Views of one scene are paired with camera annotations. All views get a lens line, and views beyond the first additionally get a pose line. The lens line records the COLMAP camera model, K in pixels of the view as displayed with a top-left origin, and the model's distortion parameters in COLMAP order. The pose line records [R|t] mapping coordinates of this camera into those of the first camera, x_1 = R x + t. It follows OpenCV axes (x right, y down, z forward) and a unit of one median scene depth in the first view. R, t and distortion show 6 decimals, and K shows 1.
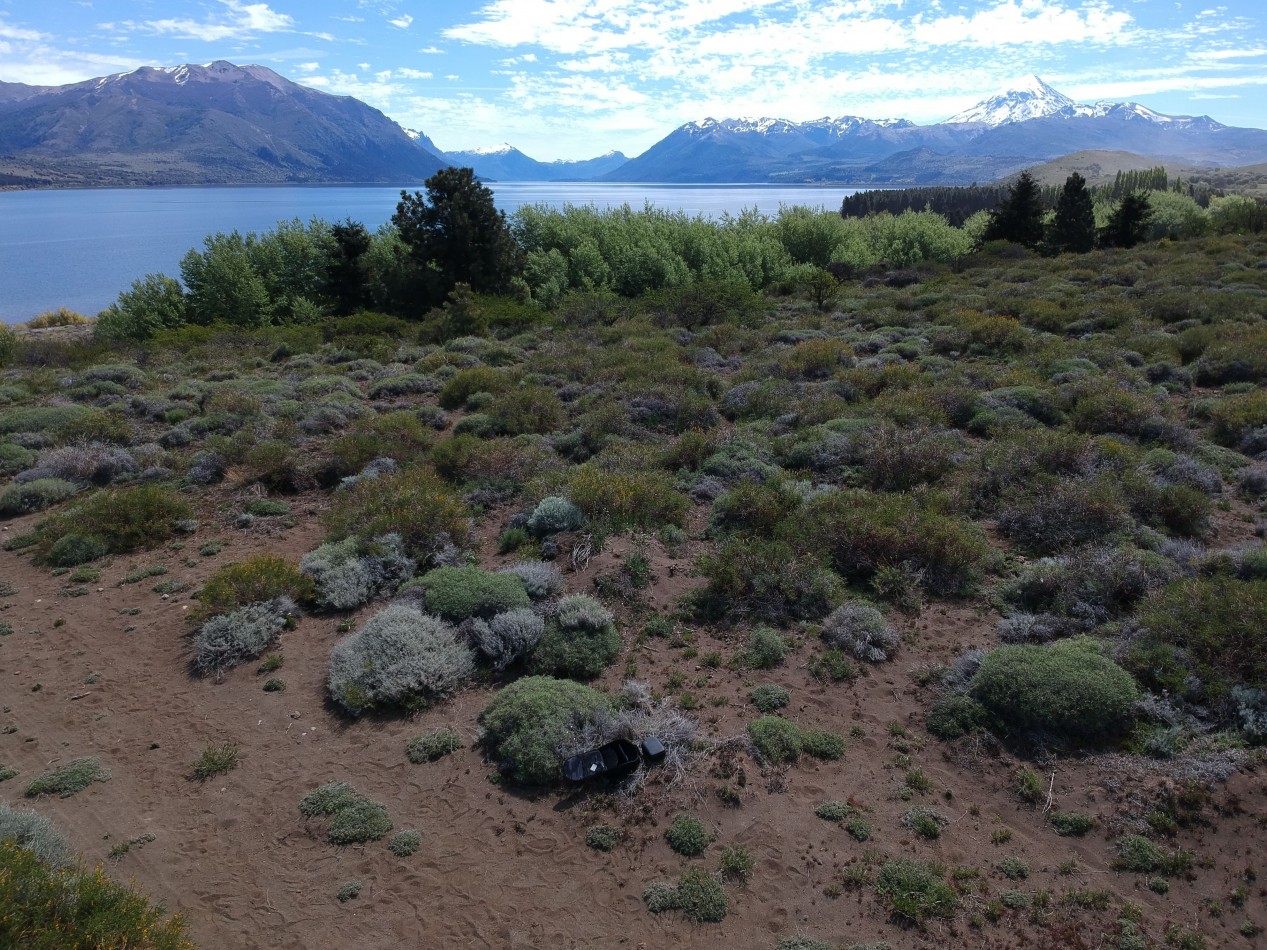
lens RADIAL K [[930.7, 0, 637.2], [0, 930.7, 469.7], [0, 0, 1]] dist [0.074787, -0.144325]
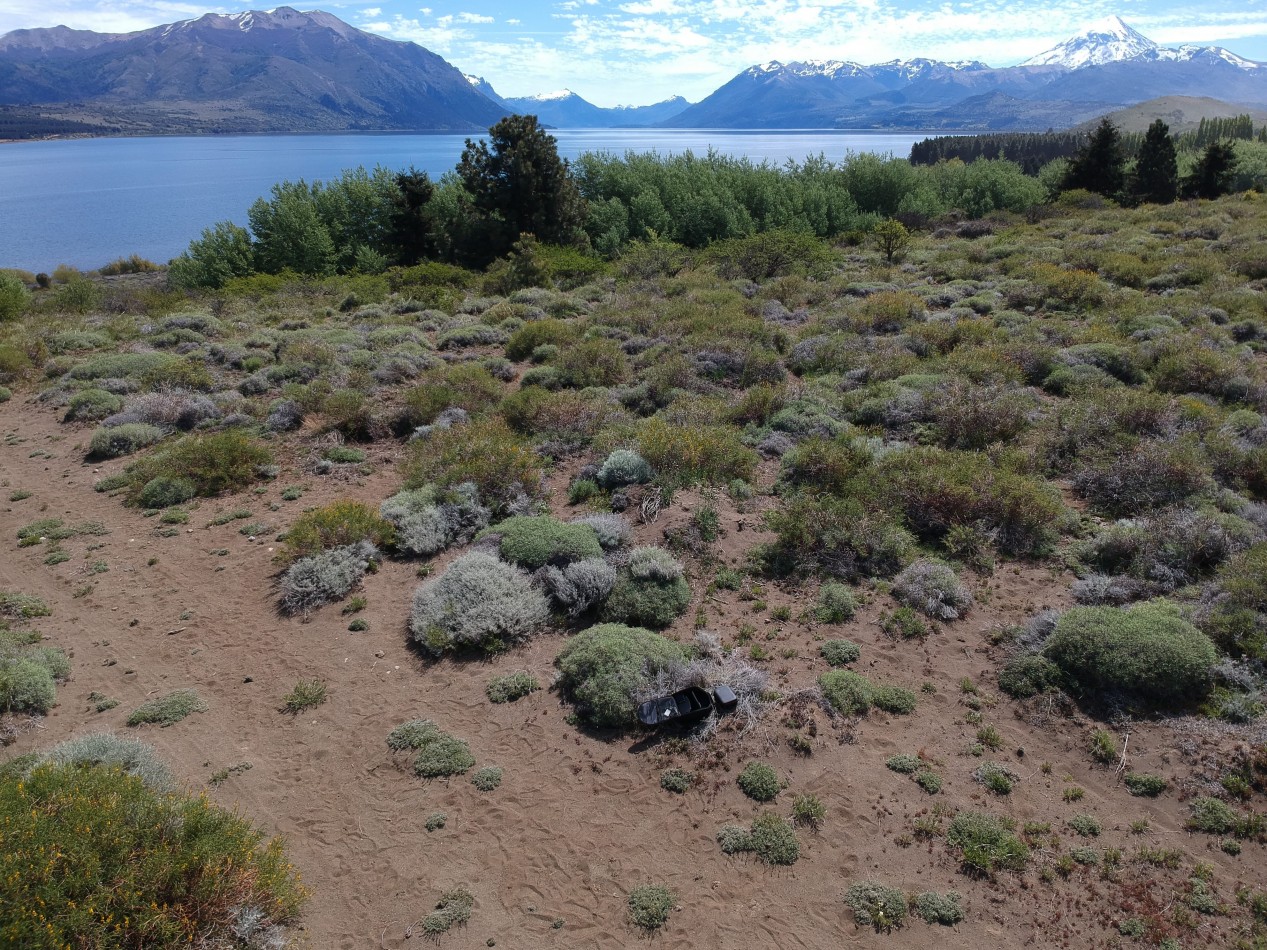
lens RADIAL K [[930.7, 0, 637.2], [0, 930.7, 469.7], [0, 0, 1]] dist [0.074787, -0.144325]
pose [[0.998098, 0.018274, -0.058884, -0.009584], [-0.015251, 0.998563, 0.051379, -0.000739], [0.059738, -0.050383, 0.996942, -0.005377]]
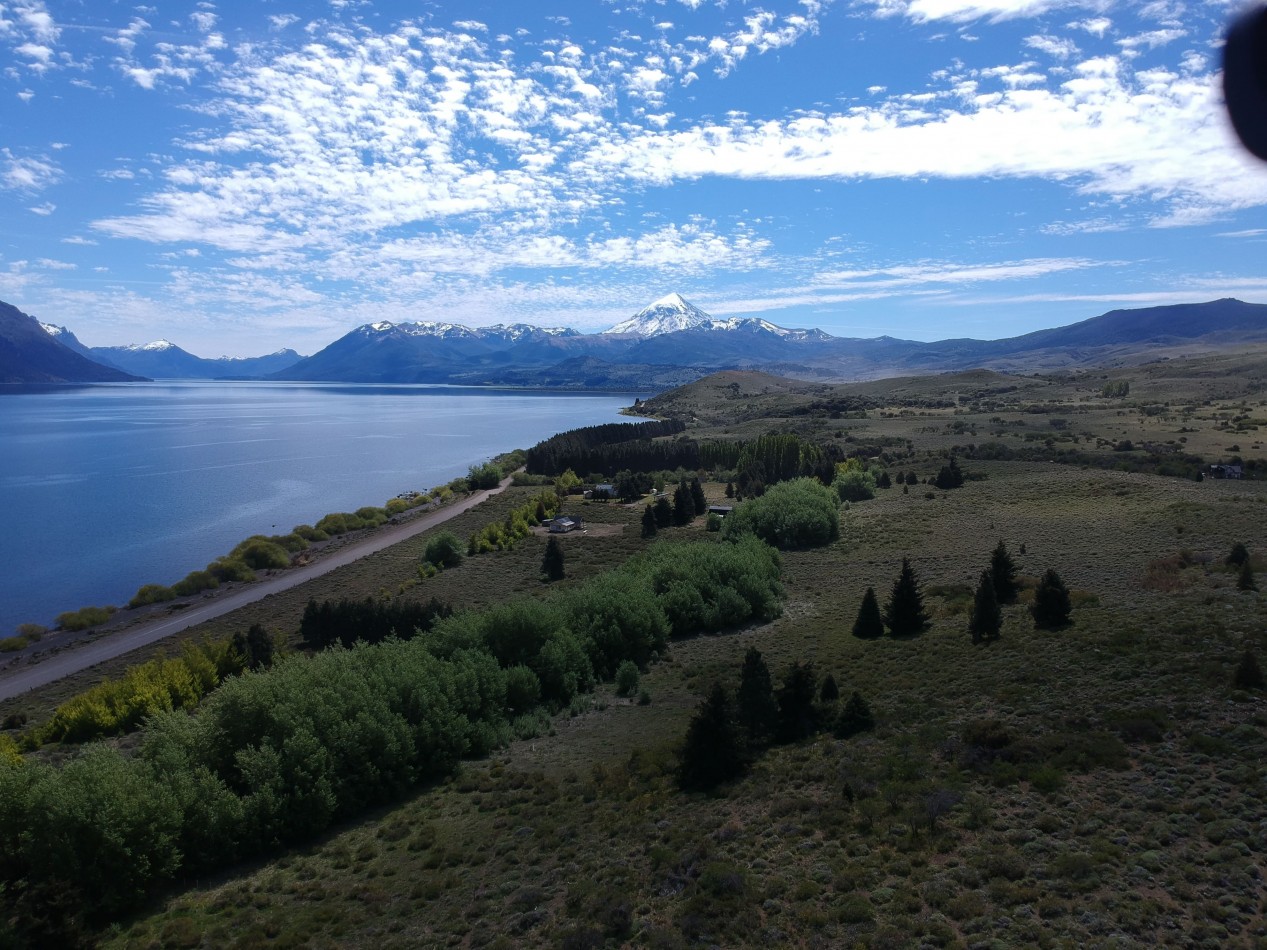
lens RADIAL K [[926.5, 0, 633.5], [0, 926.5, 475.0], [0, 0, 1]] dist [0.126812, -0.225059]
pose [[0.946516, -0.027255, 0.321504, -0.188927], [0.089544, 0.979475, -0.180585, -1.573521], [-0.309983, 0.199716, 0.929529, -0.349709]]
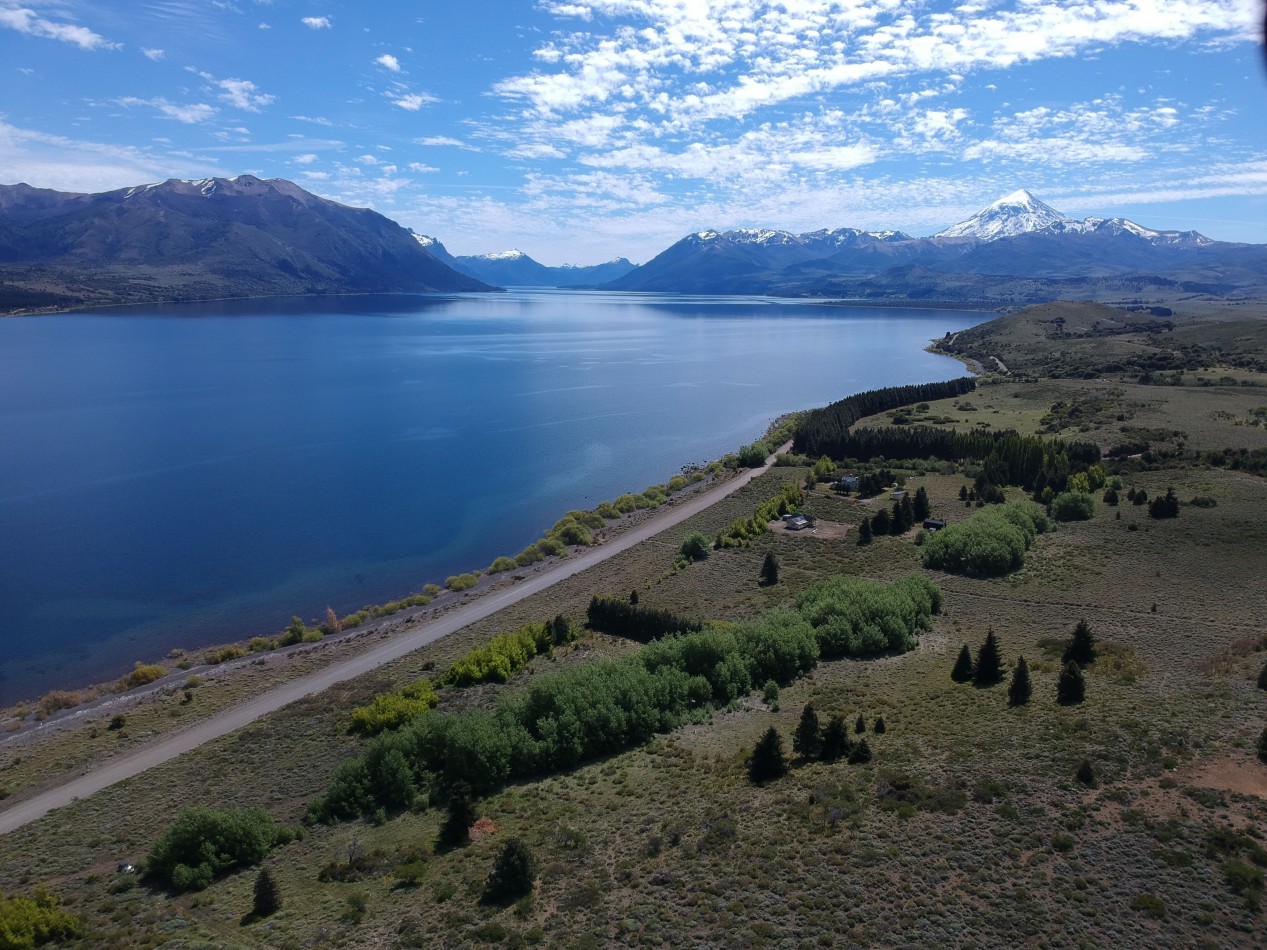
lens RADIAL K [[929.3, 0, 636.7], [0, 929.3, 473.3], [0, 0, 1]] dist [0.079680, -0.152941]
pose [[0.999893, 0.014402, -0.002678, 0.448818], [-0.014594, 0.995189, -0.096883, -2.913078], [0.001270, 0.096912, 0.995292, -5.050404]]
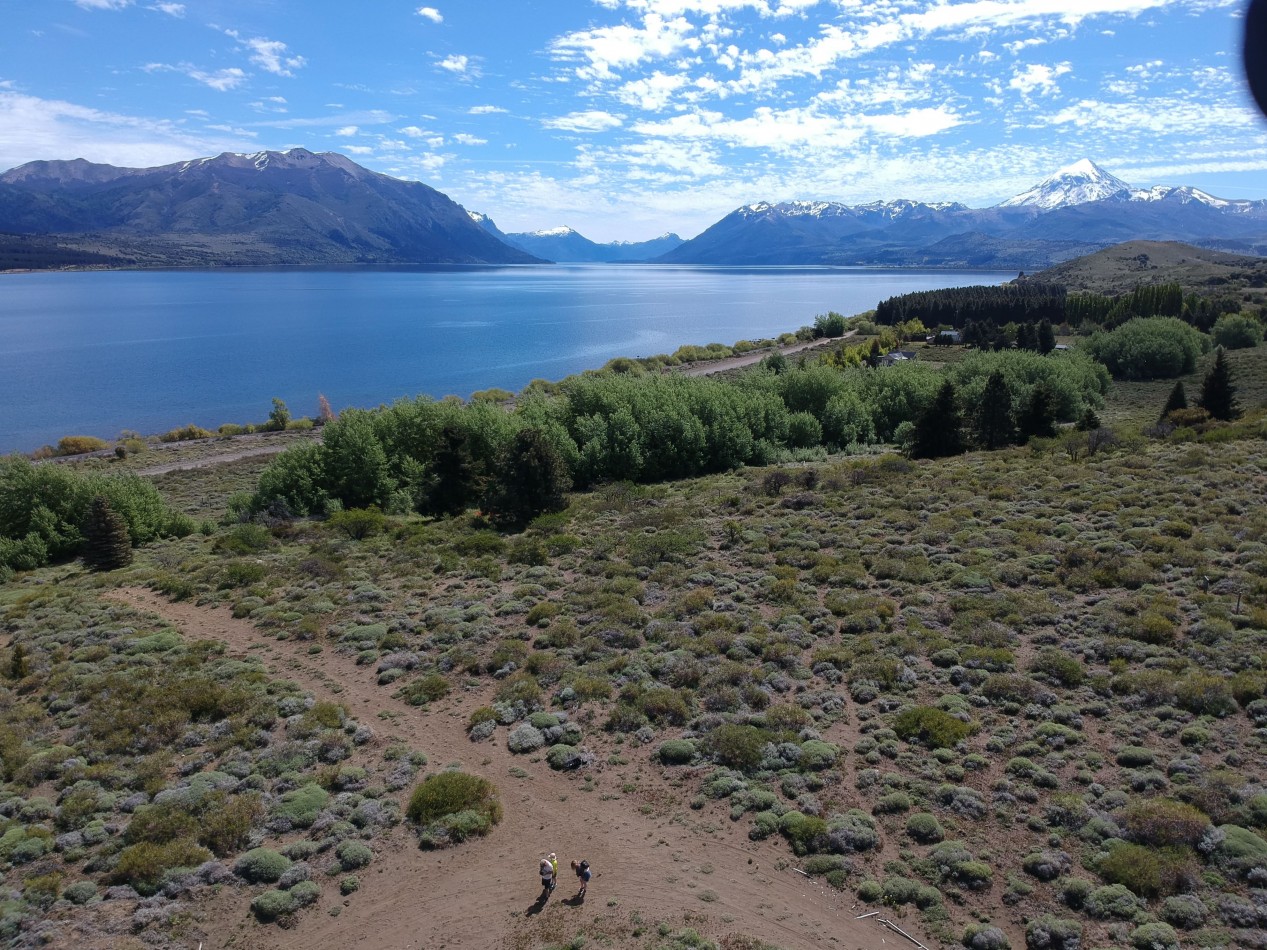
lens RADIAL K [[930.5, 0, 636.8], [0, 930.5, 464.1], [0, 0, 1]] dist [0.081755, -0.153383]
pose [[0.998354, 0.017001, -0.054780, 0.202426], [-0.021571, 0.996238, -0.083928, -0.311077], [0.053147, 0.084971, 0.994965, -1.486990]]
